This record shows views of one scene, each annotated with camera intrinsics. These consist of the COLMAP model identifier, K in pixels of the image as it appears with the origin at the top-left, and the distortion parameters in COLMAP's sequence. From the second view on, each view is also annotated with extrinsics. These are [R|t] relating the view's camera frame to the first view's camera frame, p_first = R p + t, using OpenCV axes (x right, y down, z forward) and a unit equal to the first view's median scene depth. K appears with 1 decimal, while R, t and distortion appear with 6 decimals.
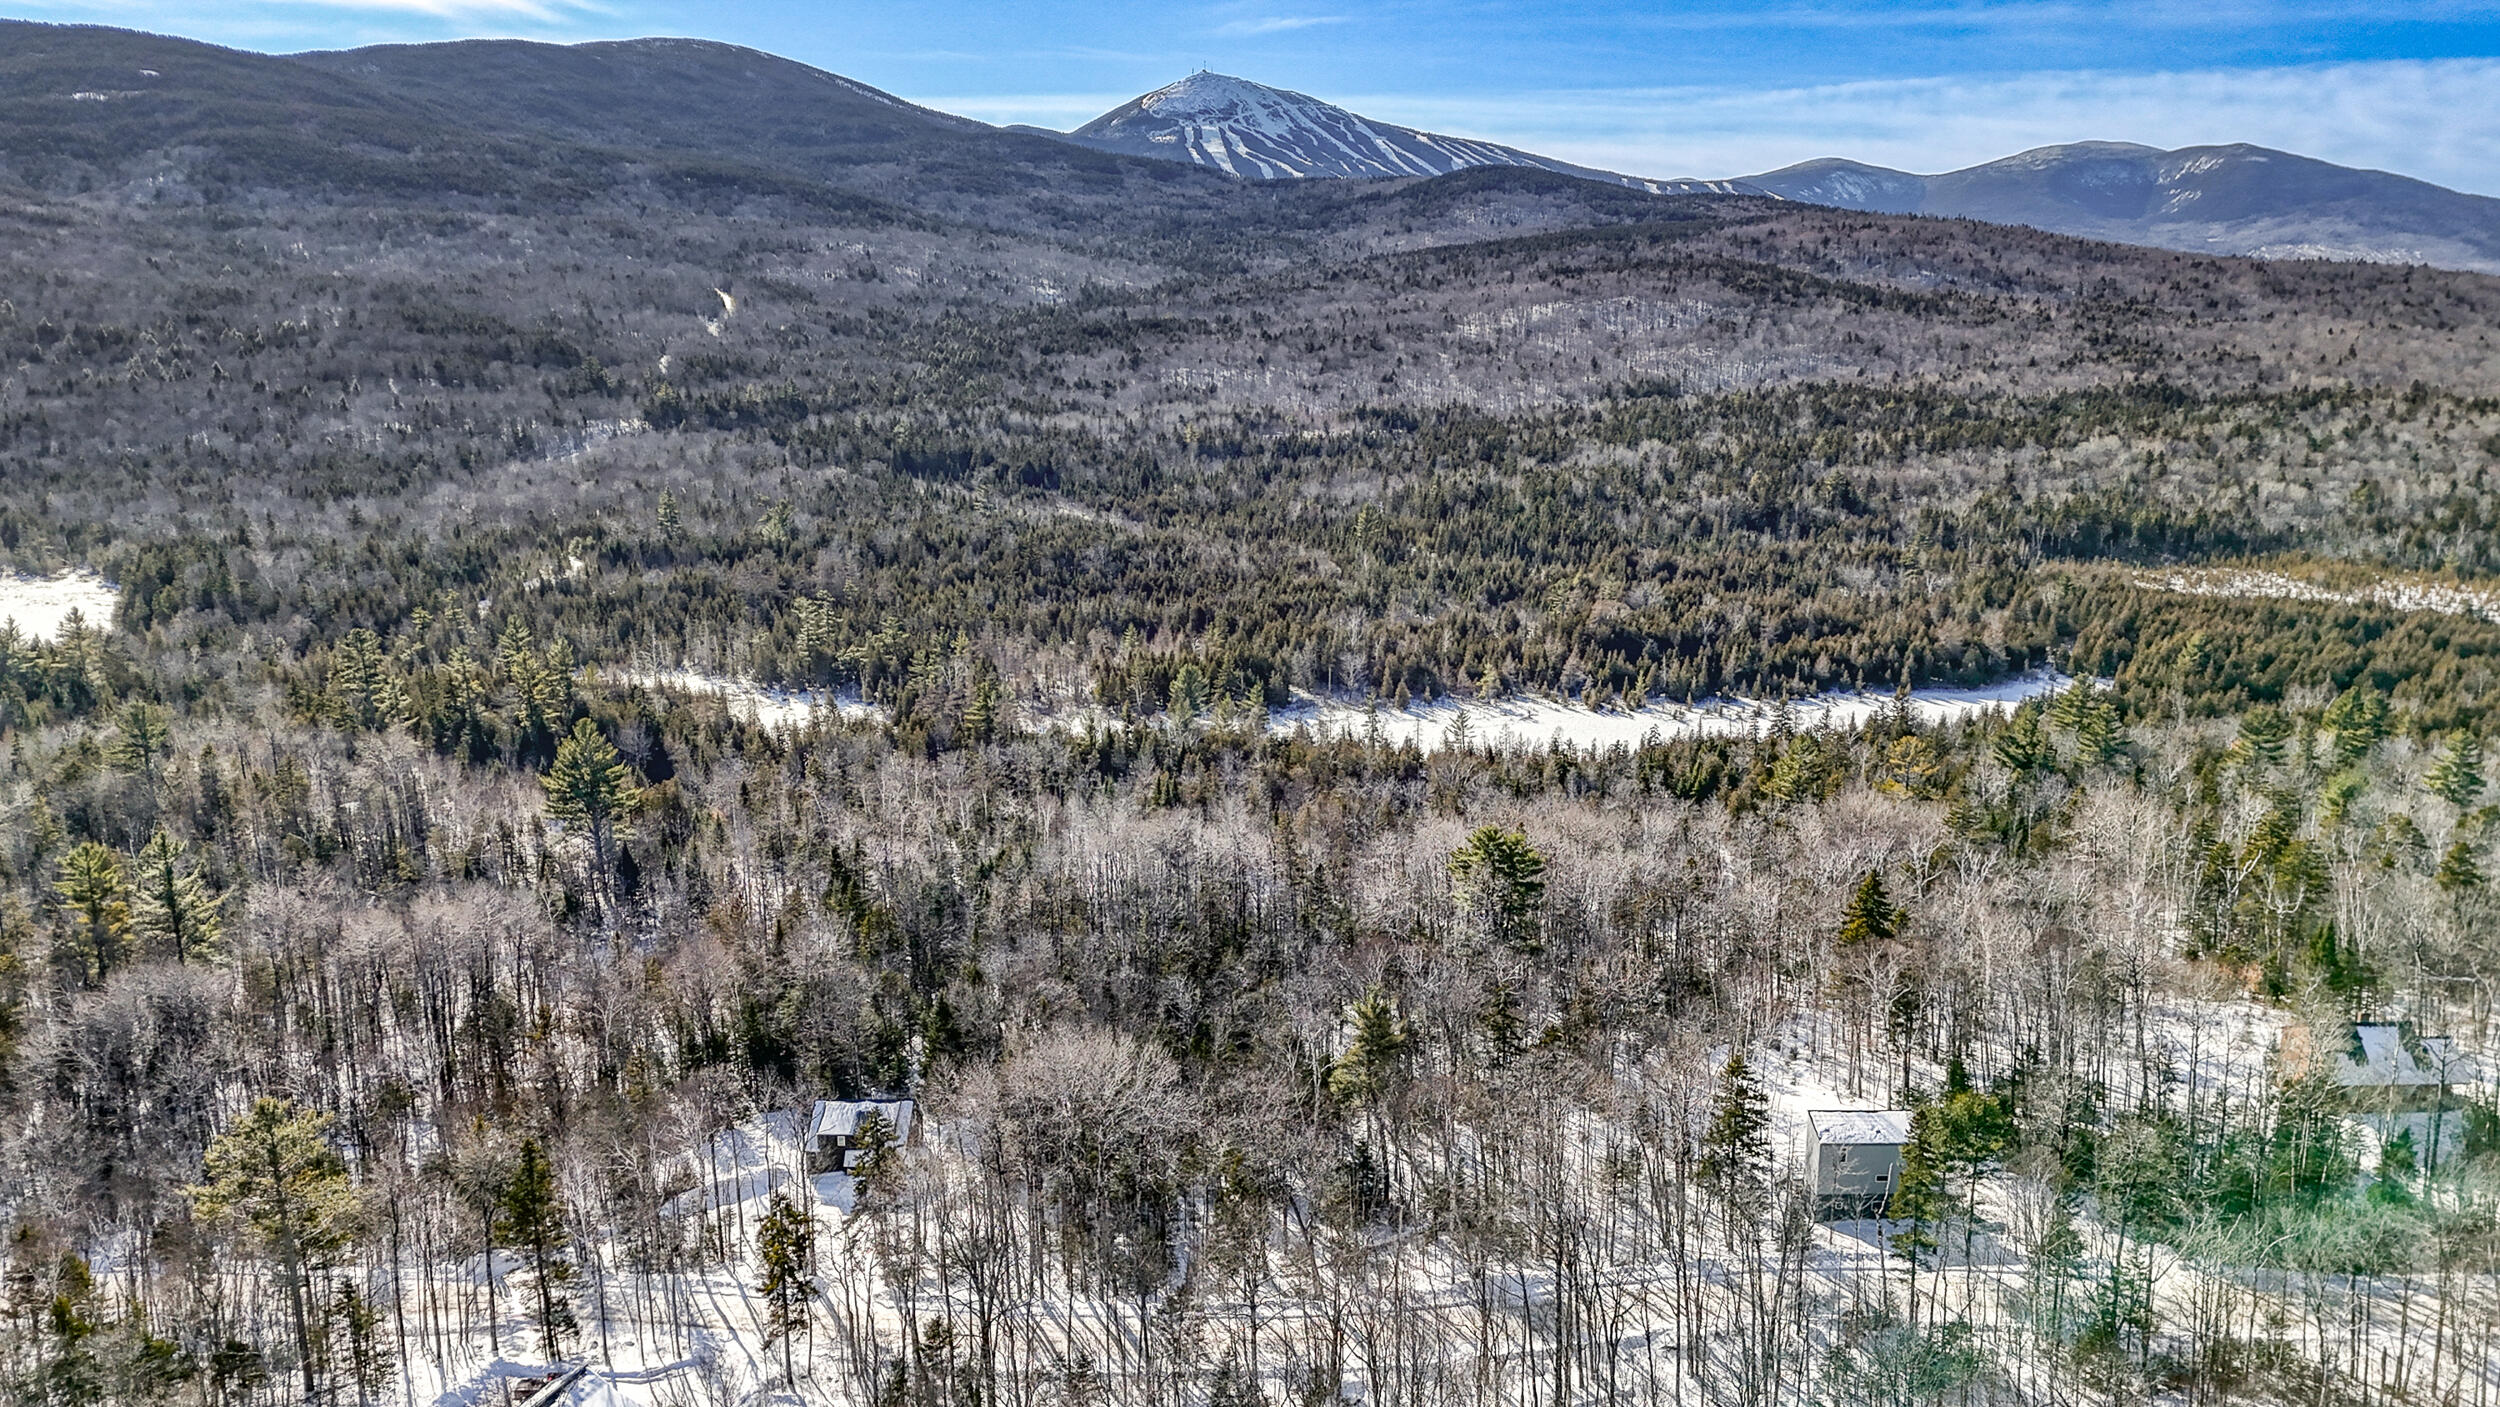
lens RADIAL K [[1852.6, 0, 1244.1], [0, 1852.6, 700.8], [0, 0, 1]] dist [0.112493, -0.109744]
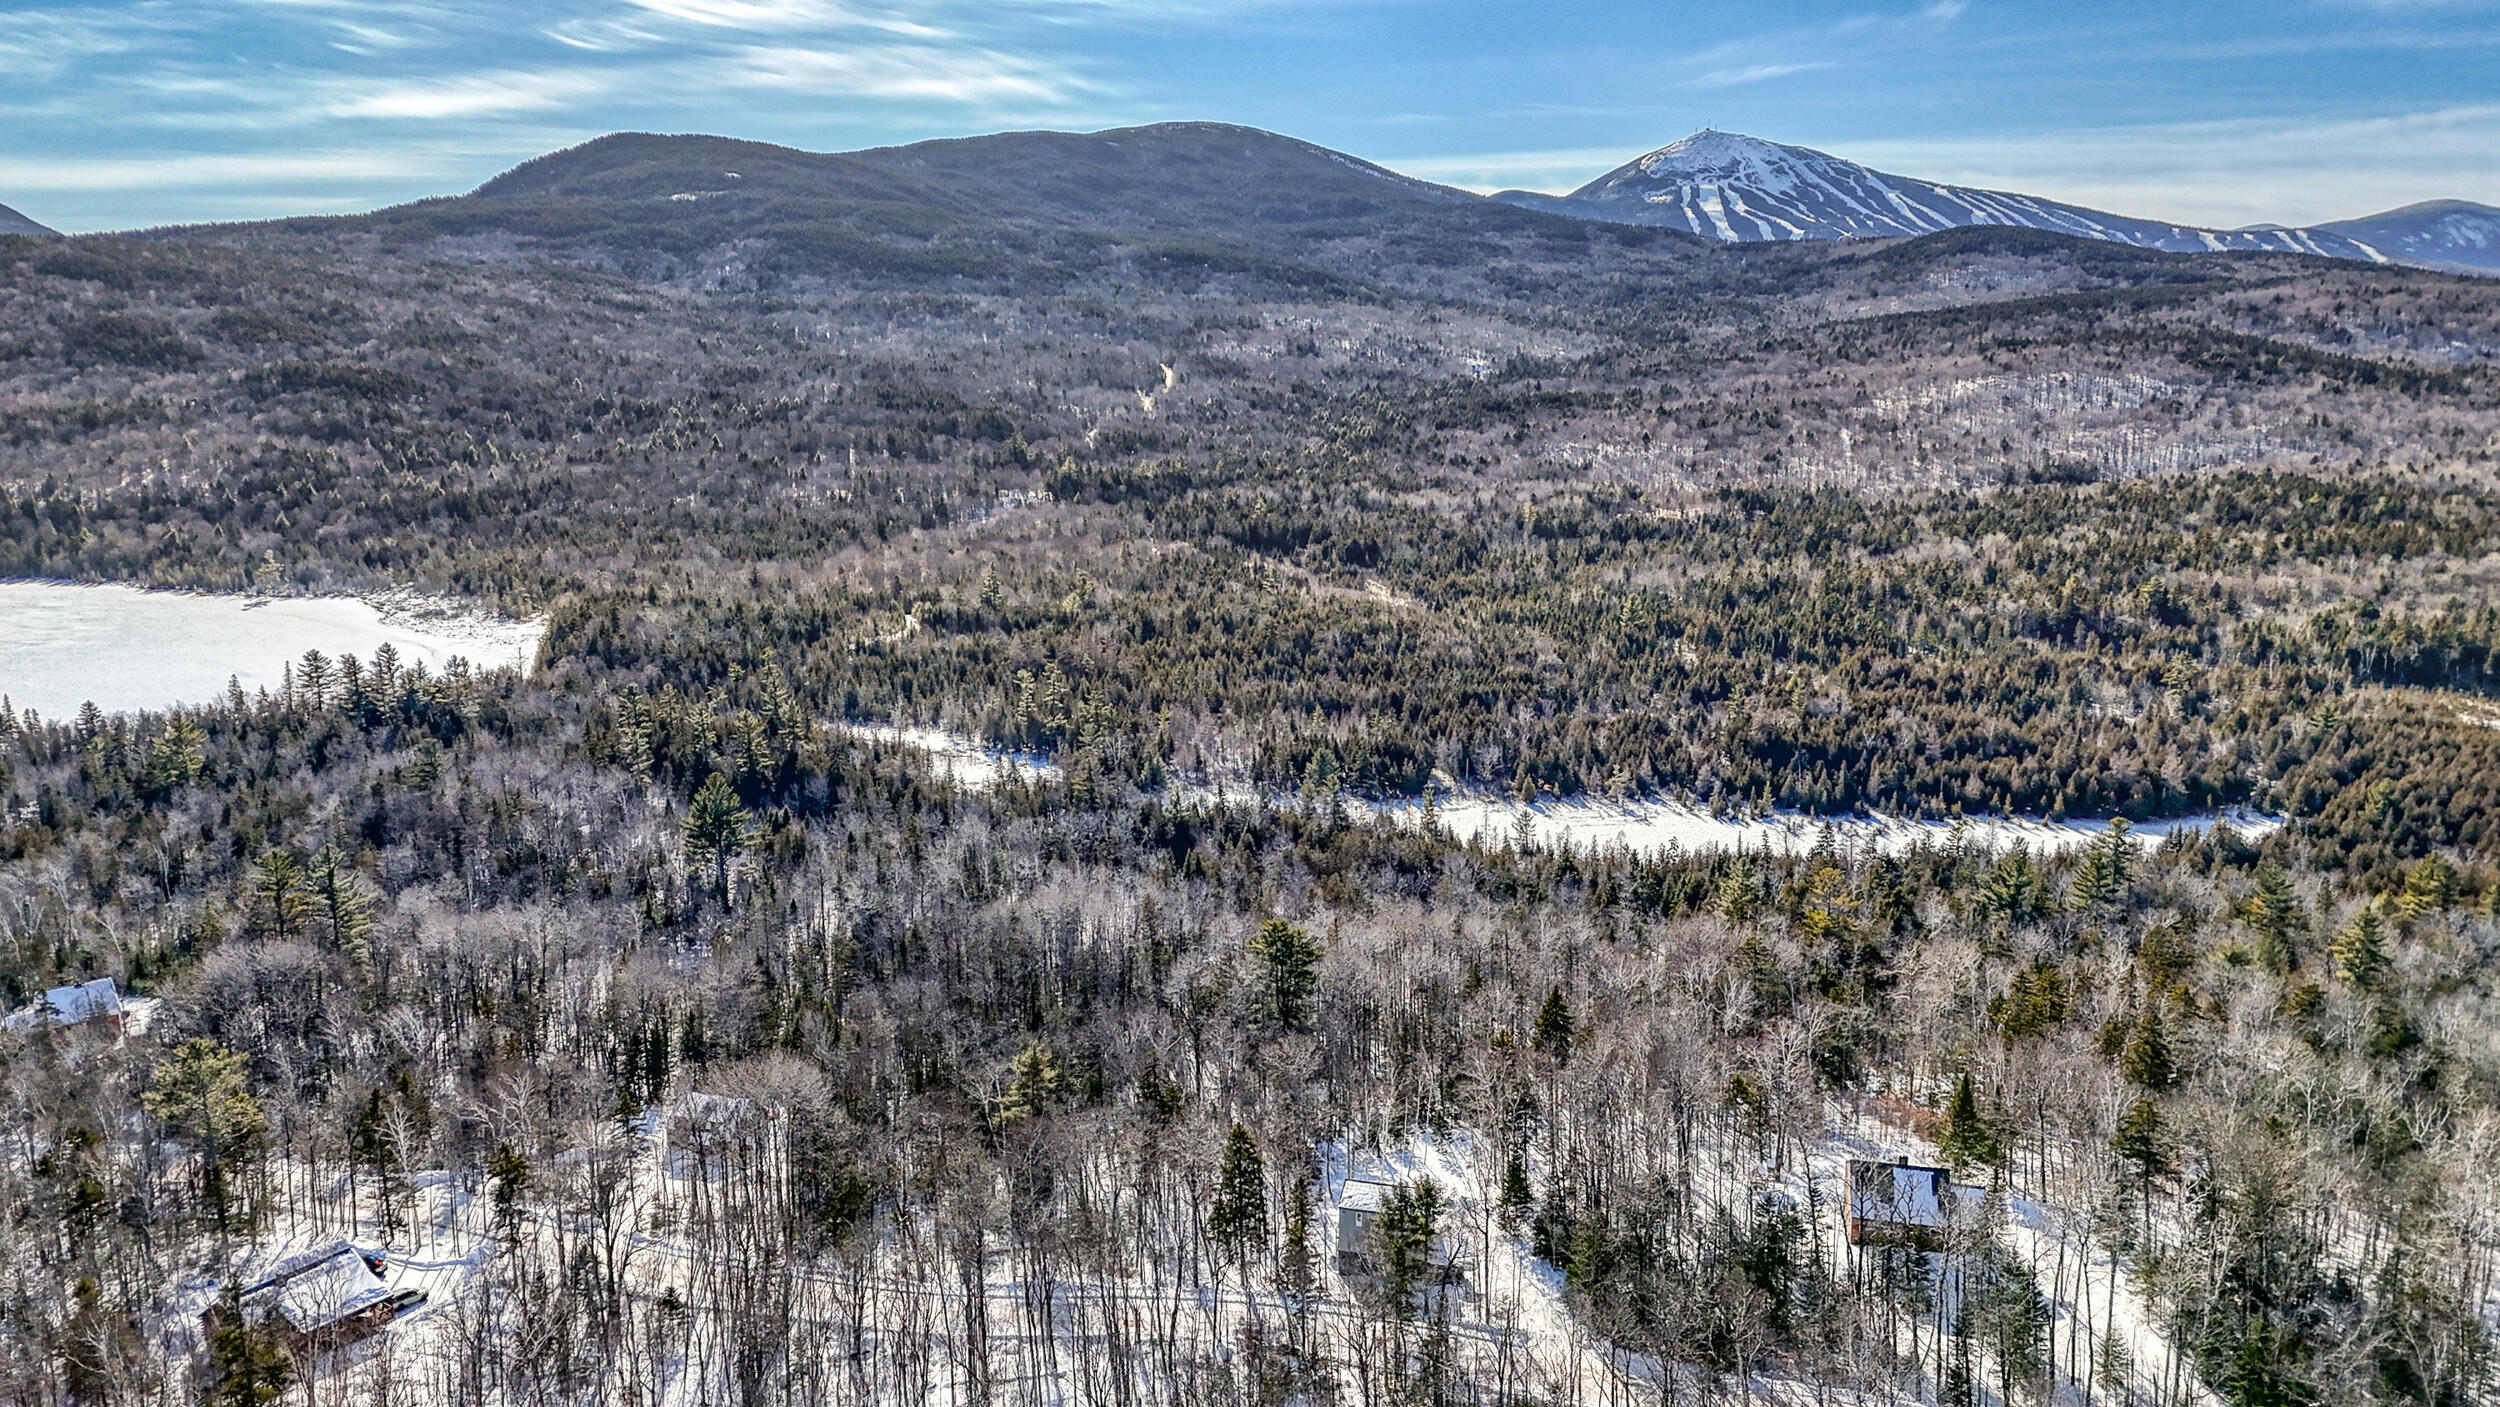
lens RADIAL K [[1852.6, 0, 1244.1], [0, 1852.6, 700.8], [0, 0, 1]] dist [0.112493, -0.109744]
pose [[0.964411, 0.051132, -0.259415, 0.114394], [-0.058566, 0.998063, -0.021004, -0.012402], [0.257839, 0.035449, 0.965537, -0.038061]]
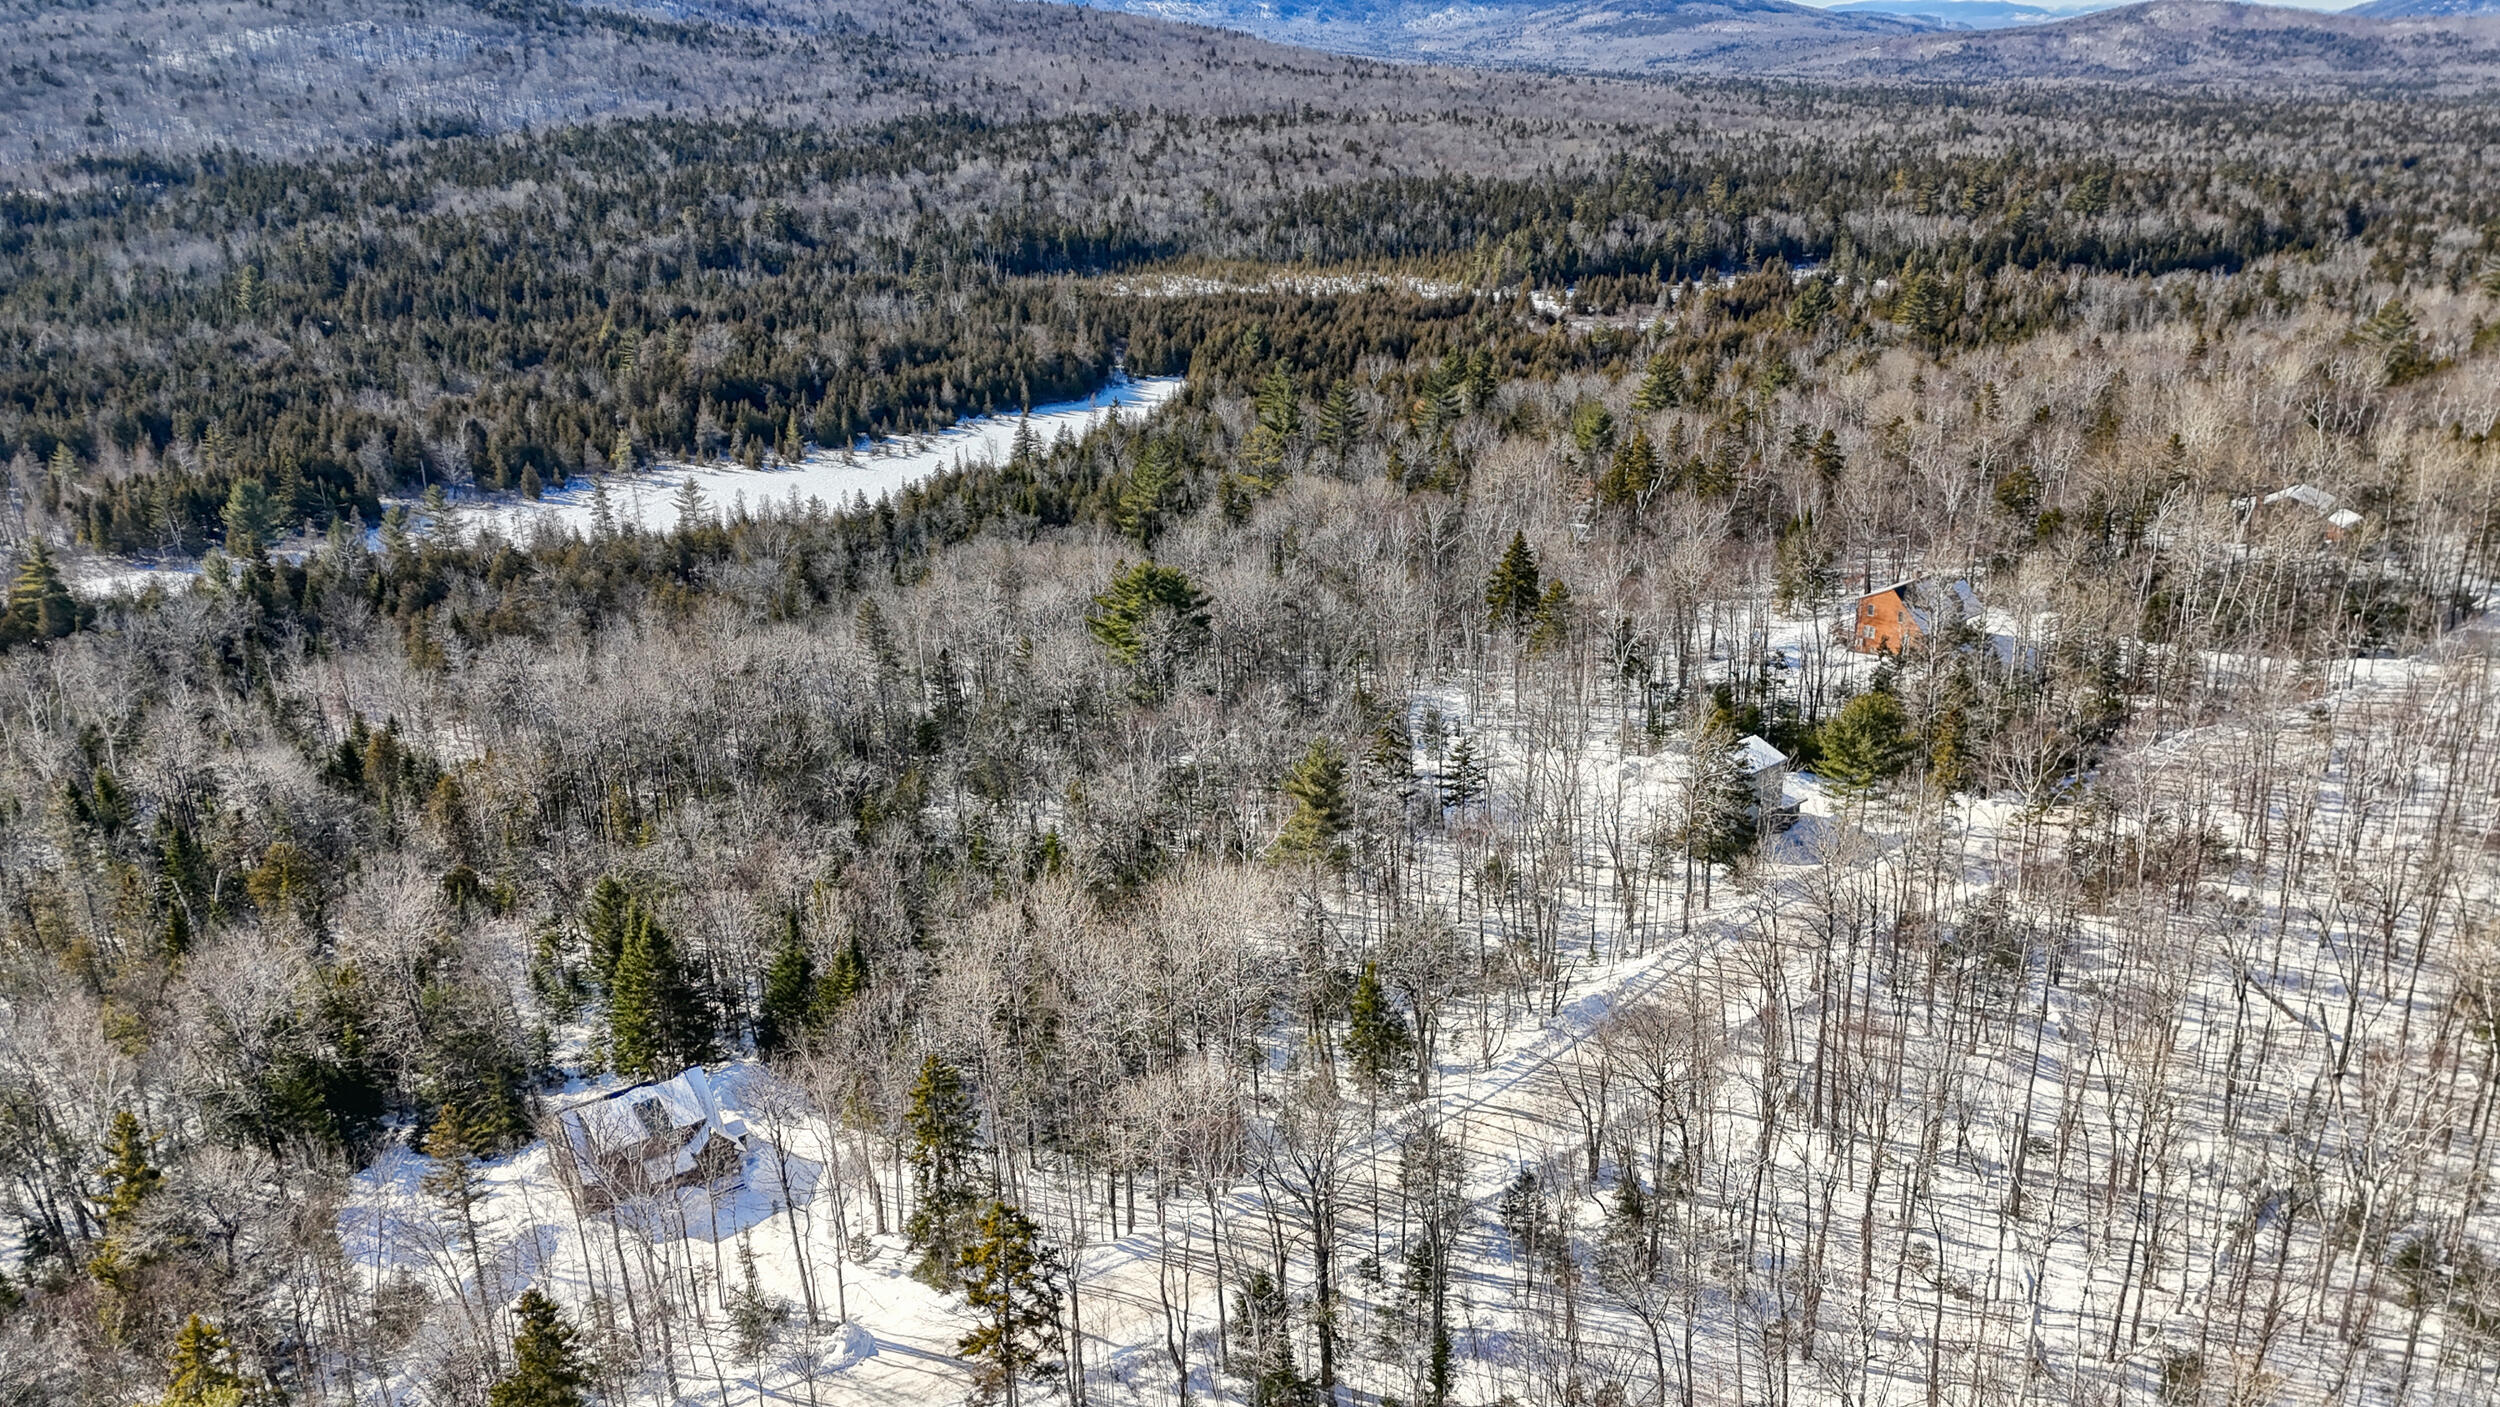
lens RADIAL K [[1874.0, 0, 1238.2], [0, 1874.0, 677.3], [0, 0, 1]] dist [0.105460, -0.102964]
pose [[0.787540, -0.204034, 0.581507, -0.100893], [0.138665, 0.978074, 0.155382, -0.003055], [-0.600460, -0.041735, 0.798565, 0.073697]]
